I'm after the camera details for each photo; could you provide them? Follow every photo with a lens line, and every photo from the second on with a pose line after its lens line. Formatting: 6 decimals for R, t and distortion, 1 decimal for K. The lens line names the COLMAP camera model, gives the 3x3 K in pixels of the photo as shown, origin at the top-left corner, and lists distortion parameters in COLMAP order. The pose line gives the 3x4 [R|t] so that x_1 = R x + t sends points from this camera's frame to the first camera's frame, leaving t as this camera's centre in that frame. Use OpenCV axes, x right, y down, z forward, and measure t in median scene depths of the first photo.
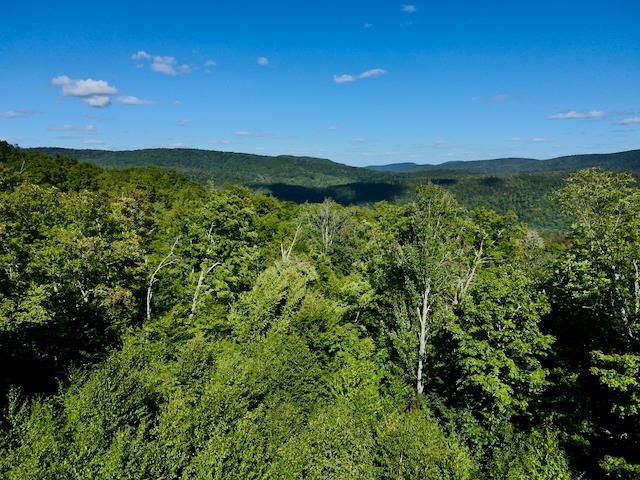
lens RADIAL K [[470.2, 0, 314.9], [0, 470.2, 242.2], [0, 0, 1]] dist [0.005164, 0.019513]
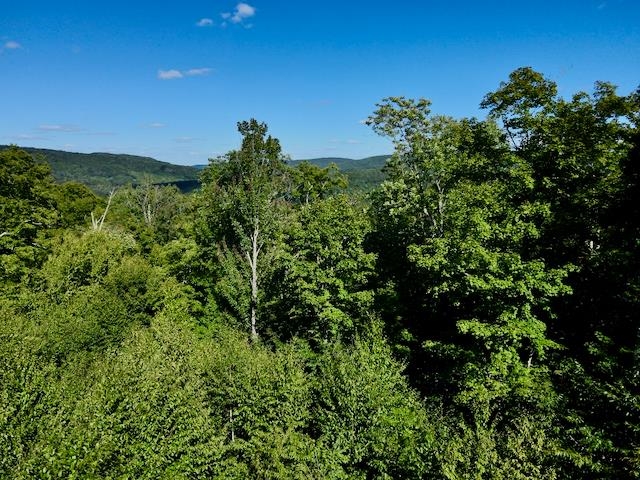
lens RADIAL K [[470.2, 0, 321.4], [0, 470.2, 239.1], [0, 0, 1]] dist [0.005164, 0.019513]
pose [[0.932755, -0.054162, 0.356420, 0.021578], [0.058225, 0.998303, -0.000672, 0.126093], [-0.355779, 0.021379, 0.934326, 0.060028]]
